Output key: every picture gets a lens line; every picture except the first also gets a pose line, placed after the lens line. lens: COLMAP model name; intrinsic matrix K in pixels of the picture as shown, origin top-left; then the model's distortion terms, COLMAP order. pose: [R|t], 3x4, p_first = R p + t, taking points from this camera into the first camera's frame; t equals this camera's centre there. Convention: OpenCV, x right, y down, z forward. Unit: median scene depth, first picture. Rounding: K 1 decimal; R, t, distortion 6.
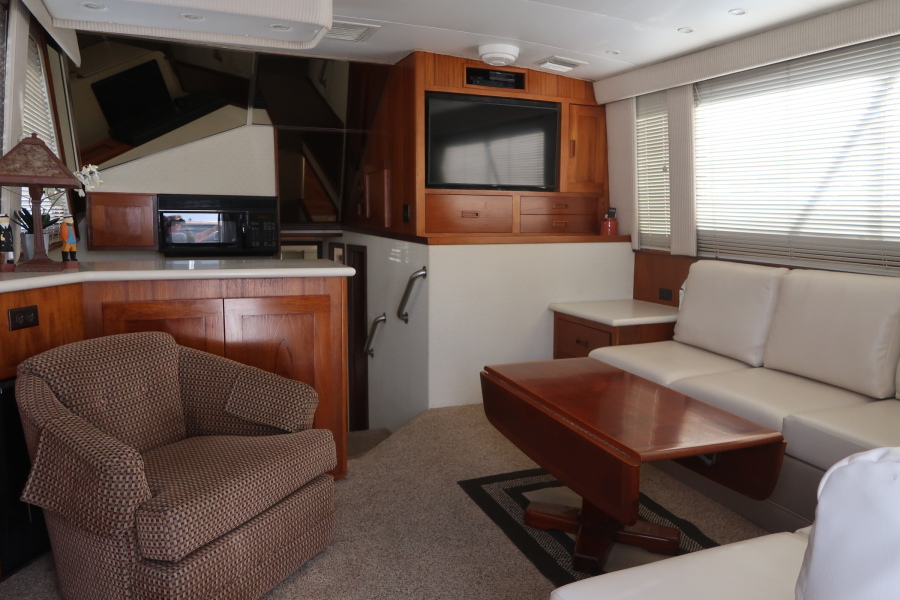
lens RADIAL K [[644.7, 0, 449.7], [0, 644.7, 297.9], [0, 0, 1]] dist [-0.022121, 0.006423]
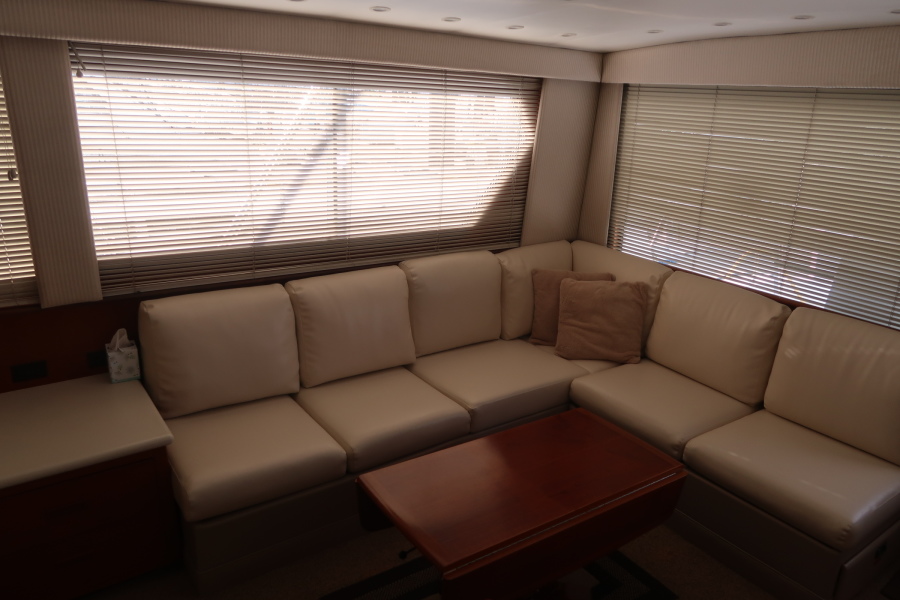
lens RADIAL K [[644.7, 0, 449.7], [0, 644.7, 297.9], [0, 0, 1]] dist [-0.022121, 0.006423]
pose [[-0.218000, -0.273267, 0.936911, -0.323888], [0.113095, 0.946459, 0.302366, -0.221811], [-0.969374, 0.171875, -0.175423, 0.731853]]
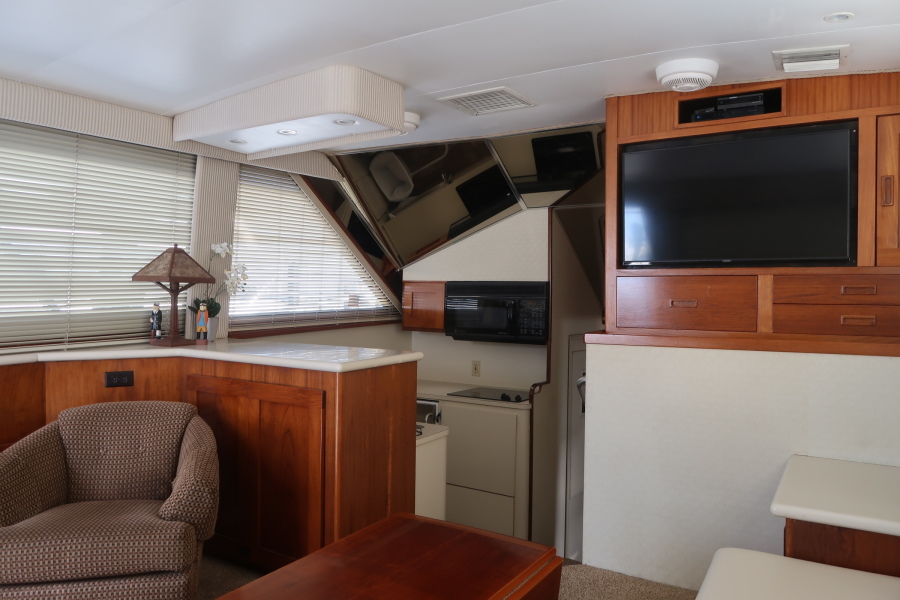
lens RADIAL K [[644.7, 0, 449.7], [0, 644.7, 297.9], [0, 0, 1]] dist [-0.022121, 0.006423]
pose [[0.584005, 0.003101, -0.811744, 0.470290], [-0.101811, 0.992376, -0.069457, -0.064298], [0.805340, 0.123208, 0.579868, 0.408393]]
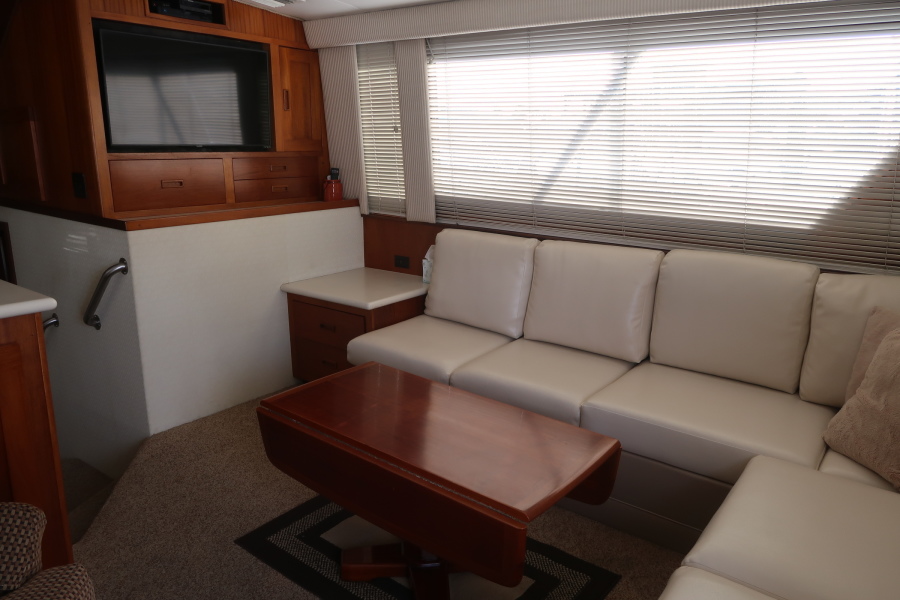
lens RADIAL K [[644.7, 0, 449.7], [0, 644.7, 297.9], [0, 0, 1]] dist [-0.022121, 0.006423]
pose [[0.860797, -0.121268, 0.494290, -0.085217], [0.064366, 0.989340, 0.130630, -0.075550], [-0.504861, -0.080630, 0.859426, 0.145323]]
